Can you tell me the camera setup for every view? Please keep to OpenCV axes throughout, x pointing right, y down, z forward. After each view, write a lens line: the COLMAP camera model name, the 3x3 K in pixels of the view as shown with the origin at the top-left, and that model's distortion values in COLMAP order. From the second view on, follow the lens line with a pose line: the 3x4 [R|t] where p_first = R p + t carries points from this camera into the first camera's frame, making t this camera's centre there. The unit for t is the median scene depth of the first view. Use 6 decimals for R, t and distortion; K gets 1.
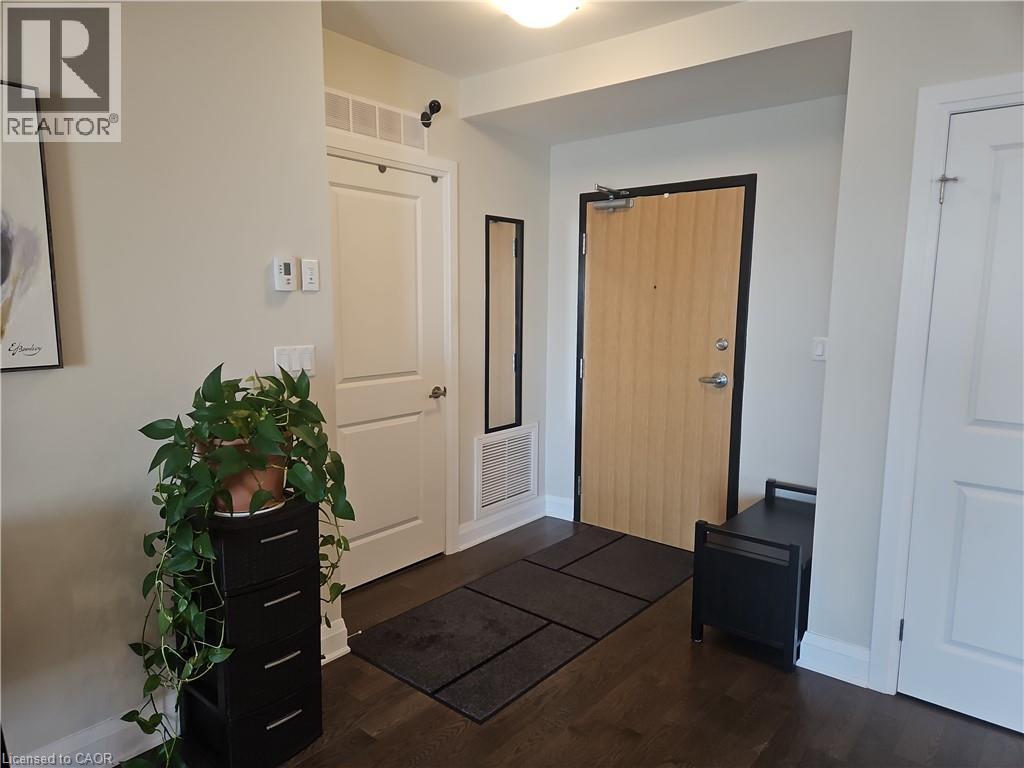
lens RADIAL K [[679.9, 0, 512.7], [0, 679.9, 393.5], [0, 0, 1]] dist [0.069794, -0.051480]
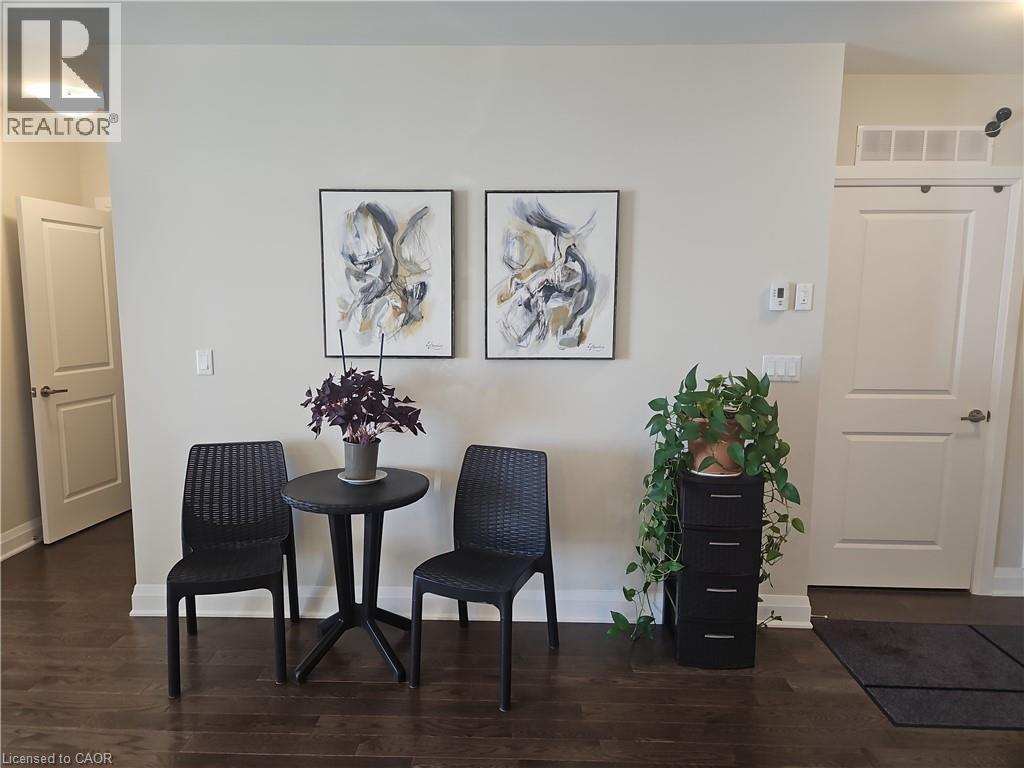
lens RADIAL K [[679.9, 0, 504.1], [0, 679.9, 390.3], [0, 0, 1]] dist [0.069794, -0.051480]
pose [[0.615822, 0.098495, -0.781705, 0.331029], [-0.114607, 0.992801, 0.034807, 0.006122], [0.779506, 0.068154, 0.622677, -0.139244]]
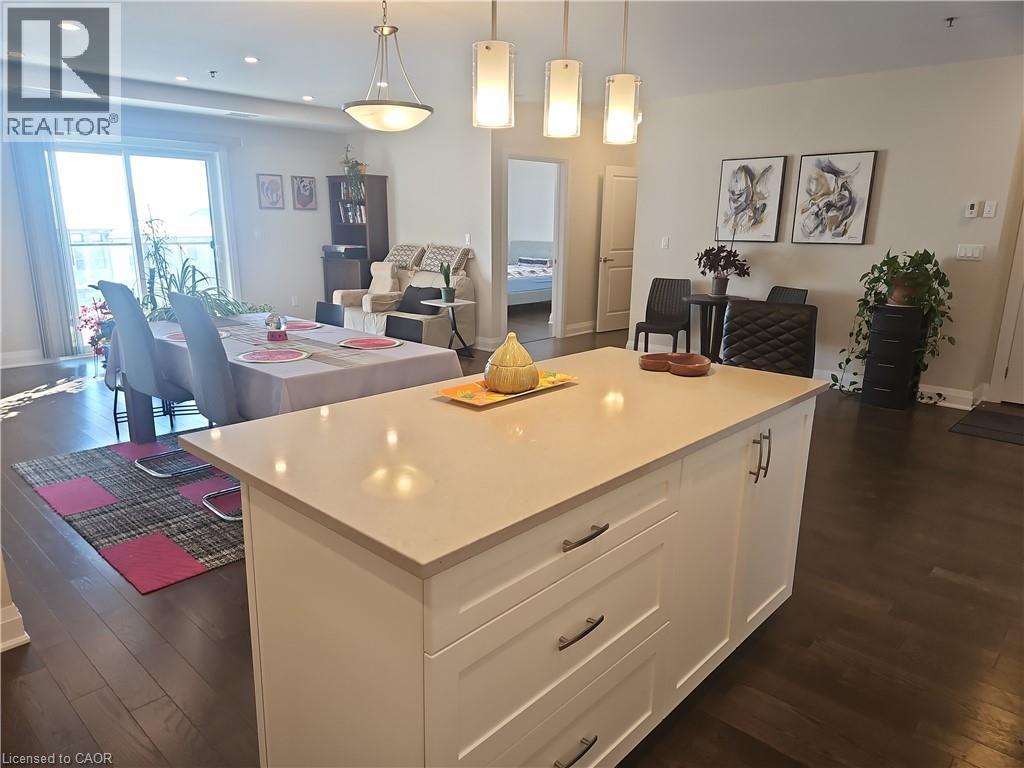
lens RADIAL K [[679.9, 0, 509.8], [0, 679.9, 393.4], [0, 0, 1]] dist [0.069794, -0.051480]
pose [[-0.061754, 0.244626, -0.967649, 1.861861], [-0.151728, 0.955931, 0.251346, 0.043347], [0.986491, 0.162341, -0.021916, -0.248230]]
